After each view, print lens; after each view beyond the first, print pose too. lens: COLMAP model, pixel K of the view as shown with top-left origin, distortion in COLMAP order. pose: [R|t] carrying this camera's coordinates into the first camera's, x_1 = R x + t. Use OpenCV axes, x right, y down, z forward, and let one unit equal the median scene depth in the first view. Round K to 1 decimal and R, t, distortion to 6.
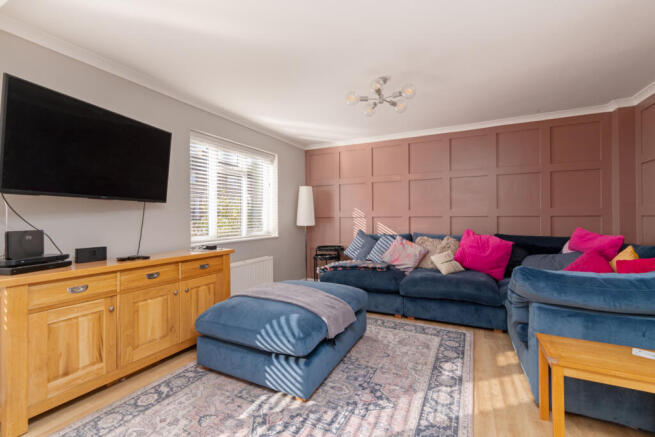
lens RADIAL K [[280.5, 0, 330.6], [0, 280.5, 215.1], [0, 0, 1]] dist [0.001431, 0.000111]
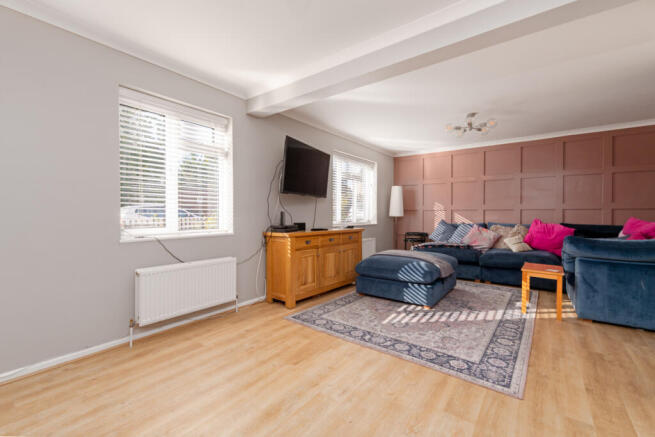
lens RADIAL K [[280.5, 0, 328.8], [0, 280.5, 215.5], [0, 0, 1]] dist [0.001431, 0.000111]
pose [[0.982013, 0.010921, -0.188498, -0.248368], [-0.008932, 0.999895, 0.011397, 0.035513], [0.188603, -0.009509, 0.982007, -0.548326]]
